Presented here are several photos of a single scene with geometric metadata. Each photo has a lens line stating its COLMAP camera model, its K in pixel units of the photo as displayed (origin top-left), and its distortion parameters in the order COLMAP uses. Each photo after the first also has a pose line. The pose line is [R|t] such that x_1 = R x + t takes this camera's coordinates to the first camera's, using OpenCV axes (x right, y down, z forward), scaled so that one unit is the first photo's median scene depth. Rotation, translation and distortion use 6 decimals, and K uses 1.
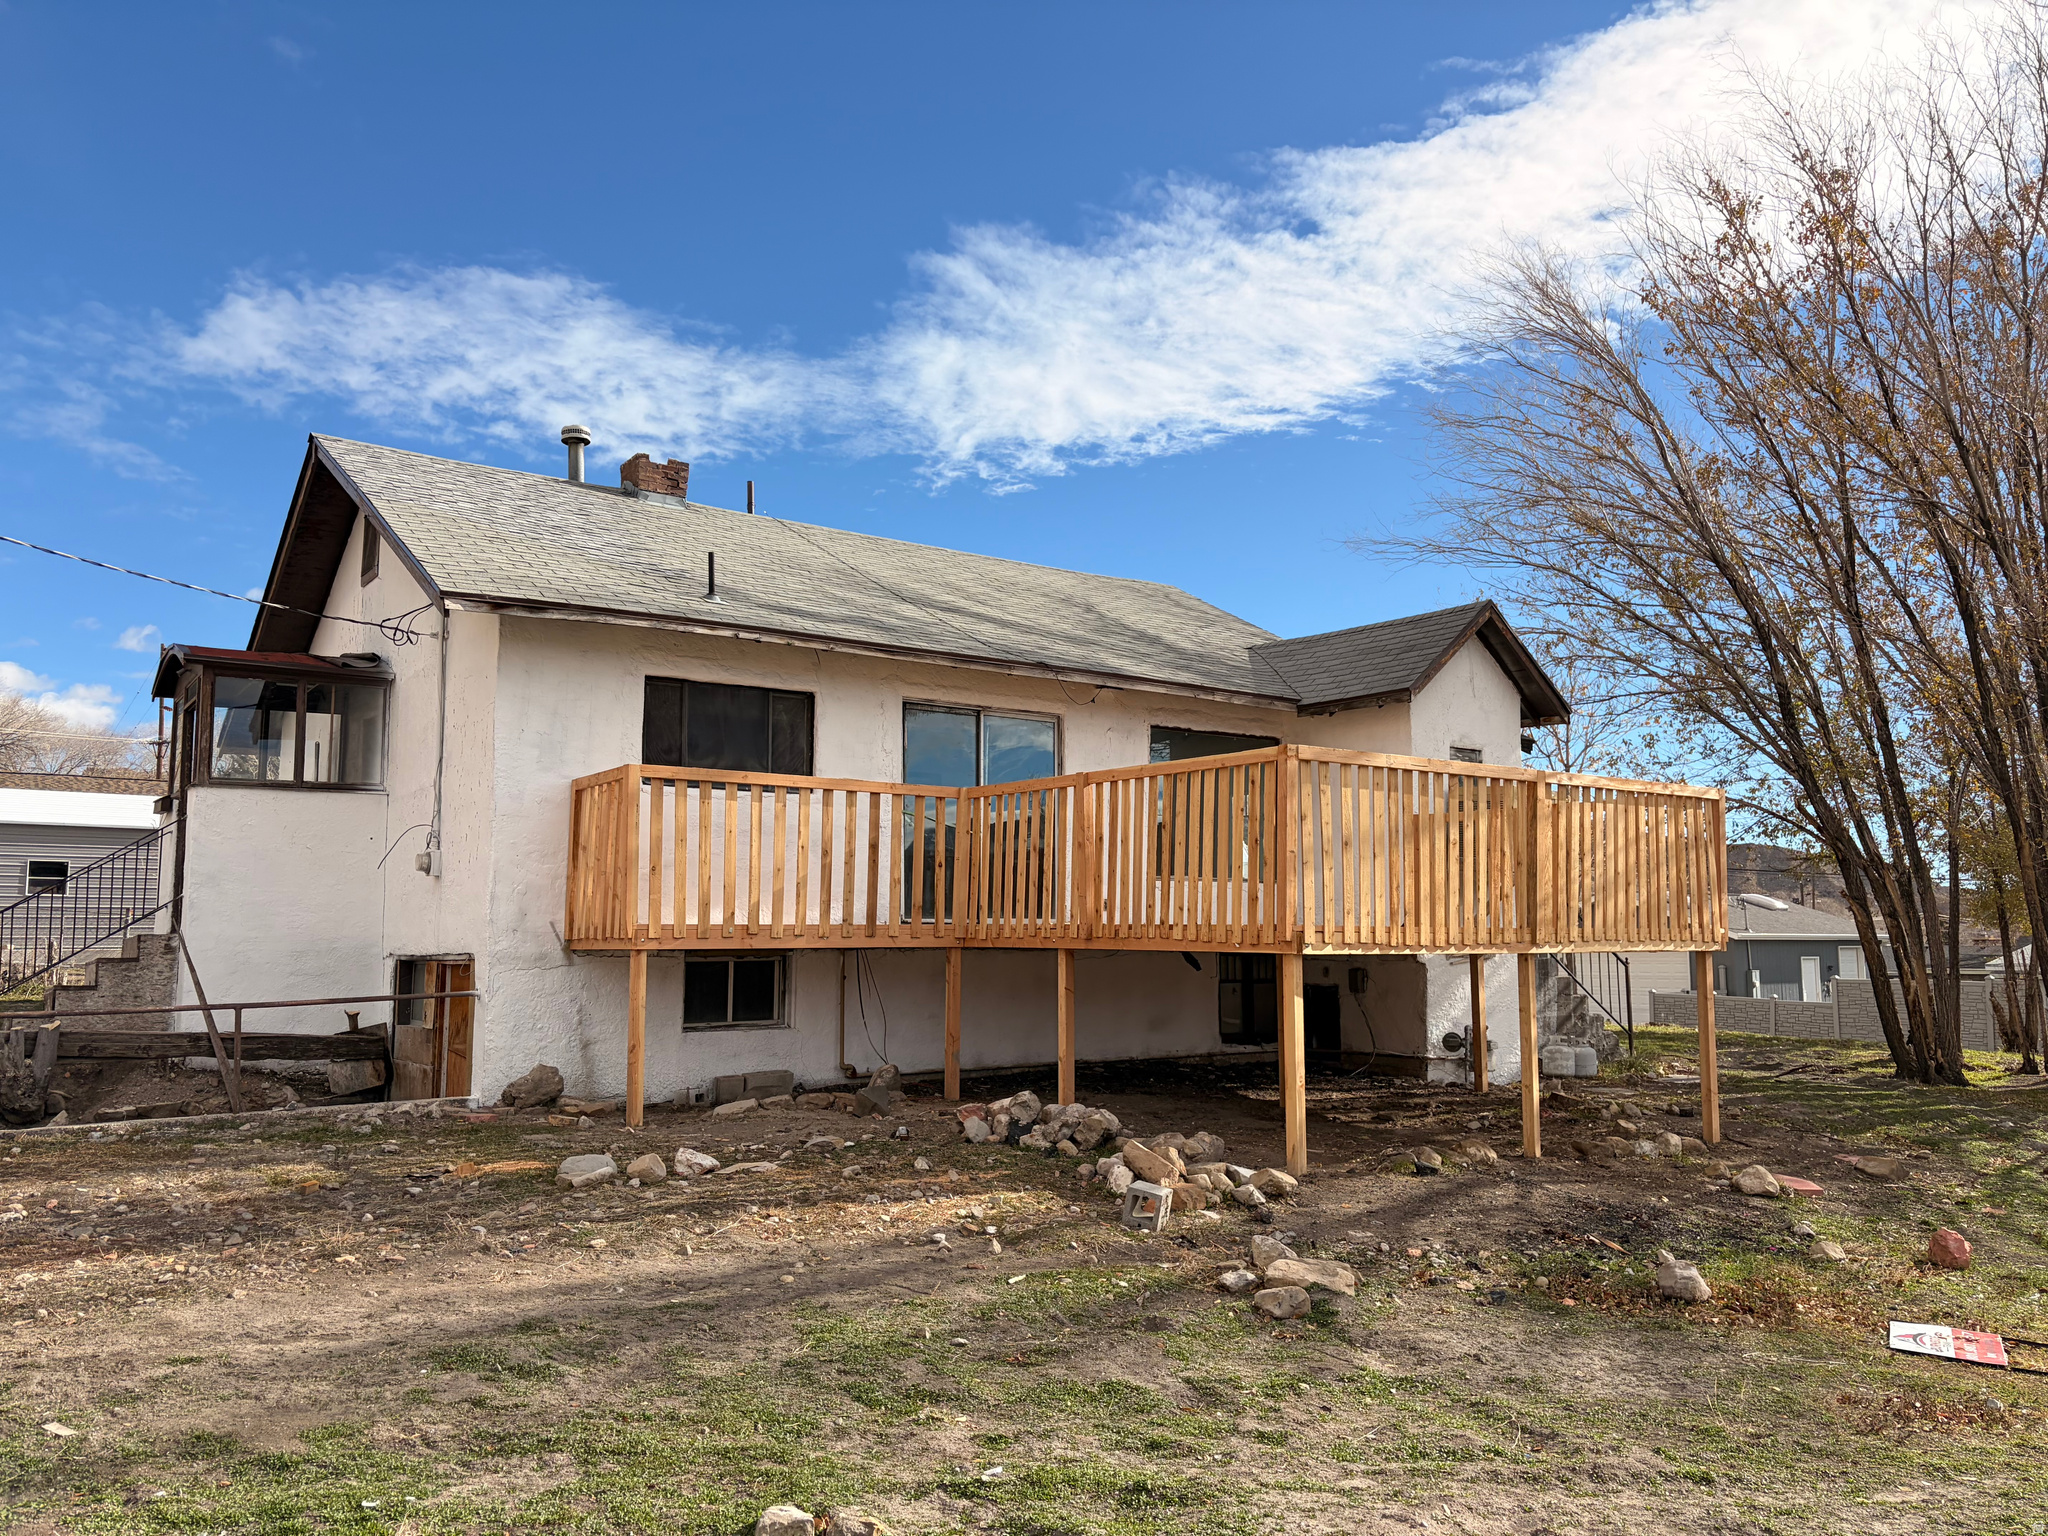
lens RADIAL K [[1539.8, 0, 1018.6], [0, 1539.8, 779.3], [0, 0, 1]] dist [0.039385, -0.002503]
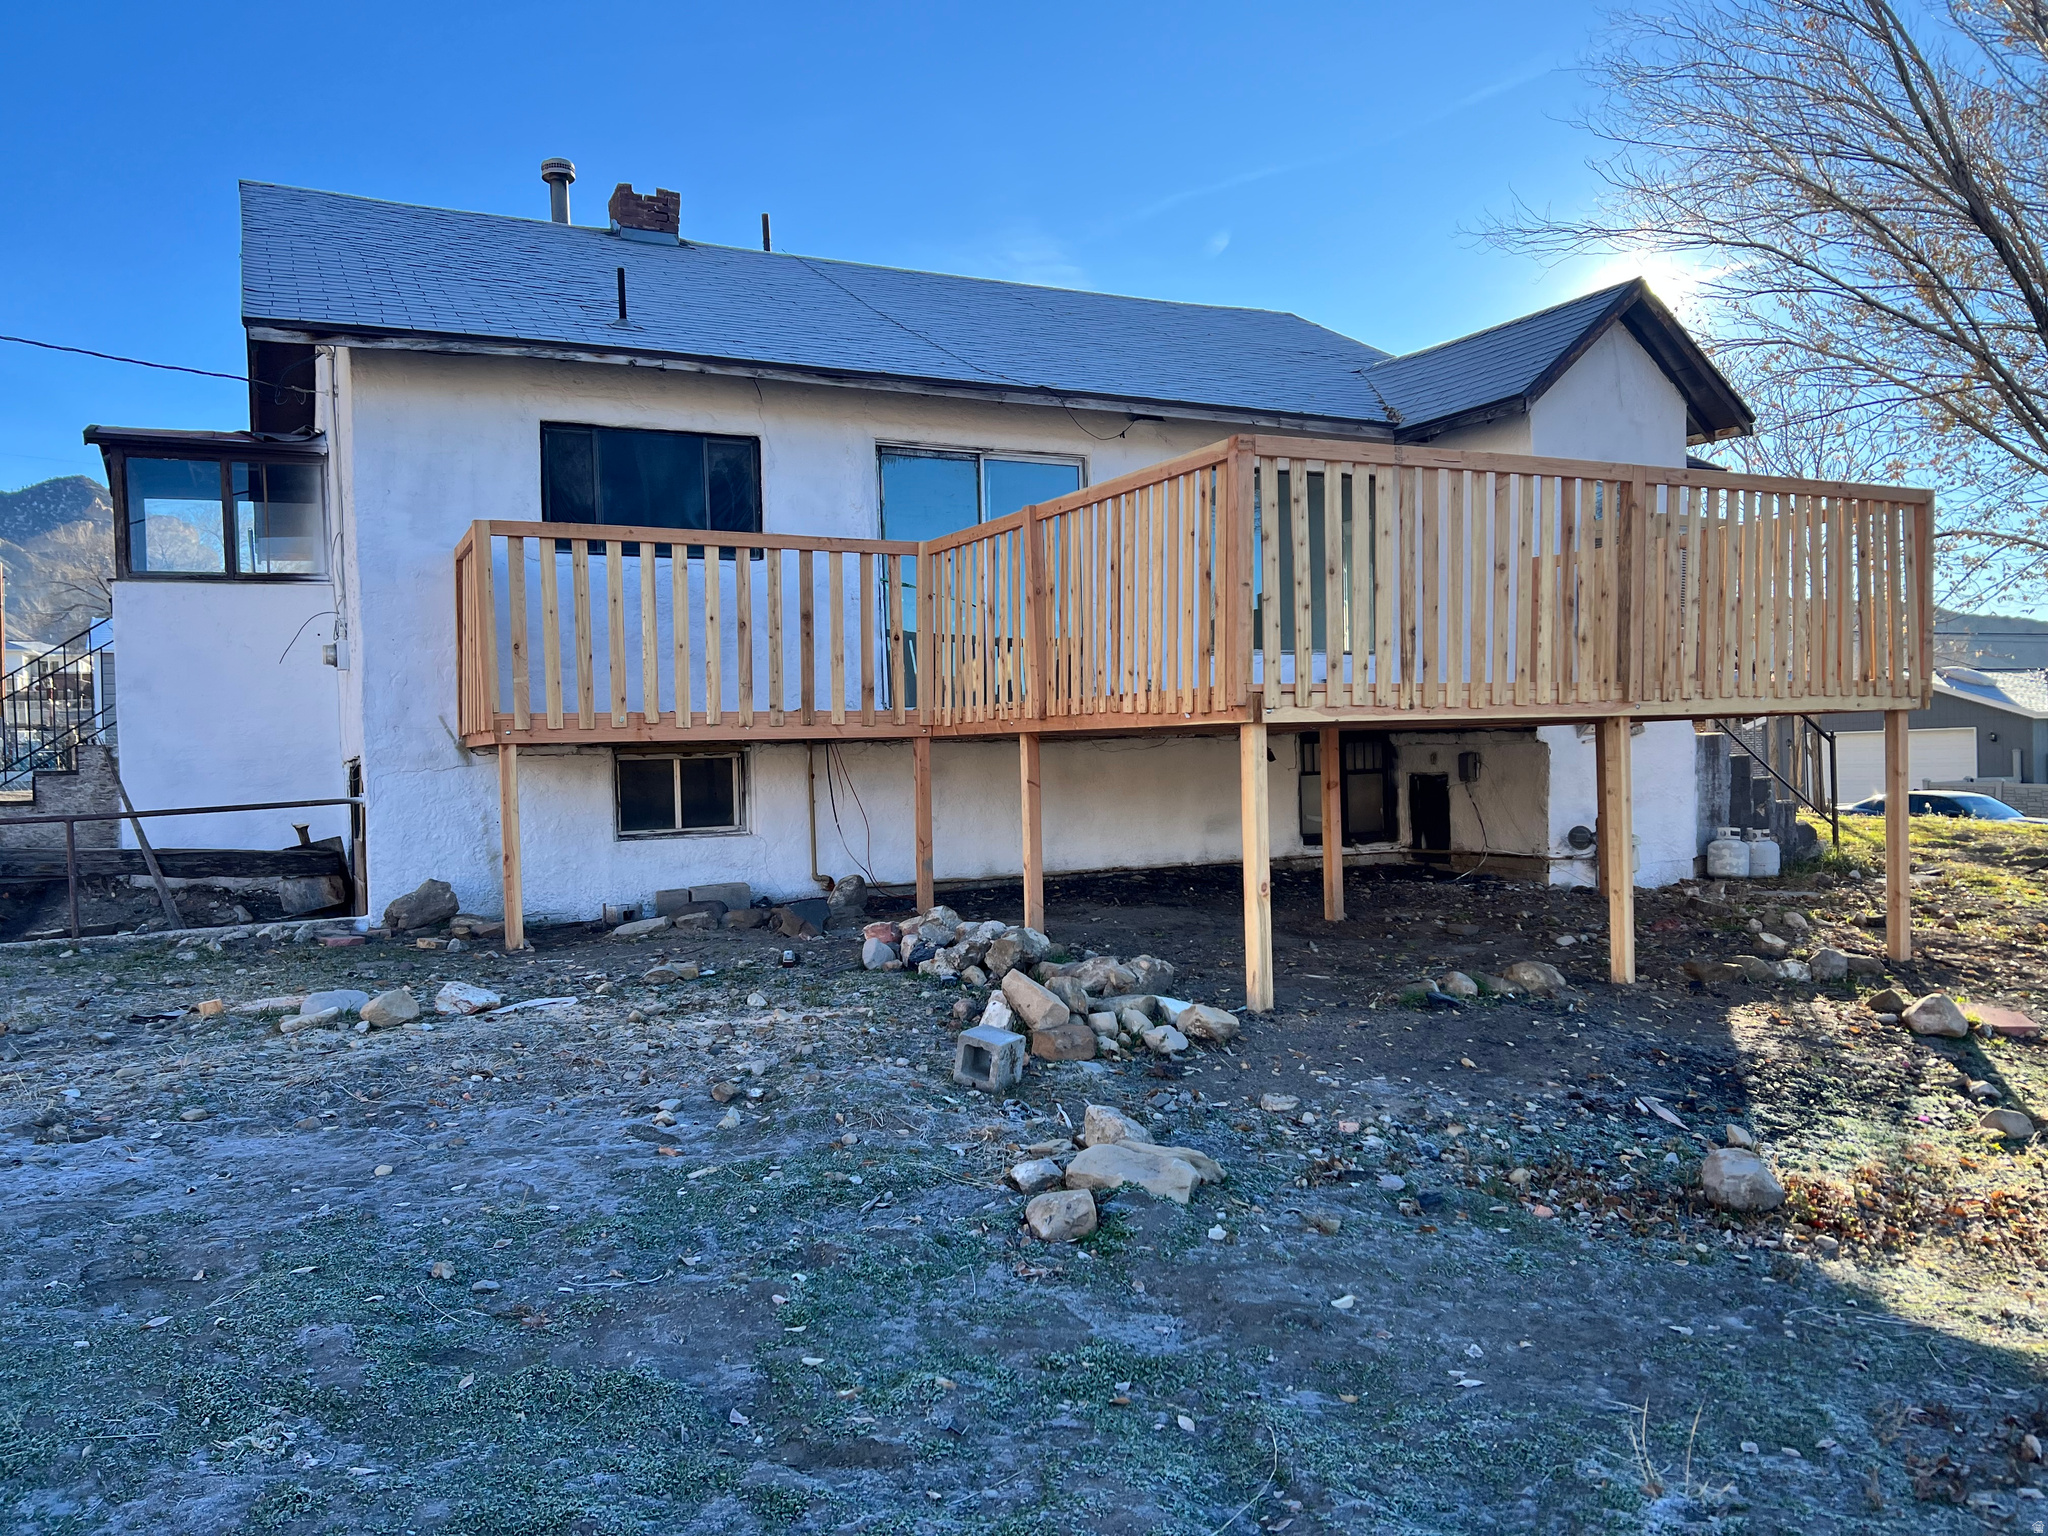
lens RADIAL K [[1525.0, 0, 1024.0], [0, 1525.0, 770.9], [0, 0, 1]] dist [0.065177, -0.050033]
pose [[0.987028, -0.024227, -0.158710, 0.135065], [0.042322, 0.992846, 0.111645, 0.036546], [0.154870, -0.116914, 0.980993, 0.187355]]
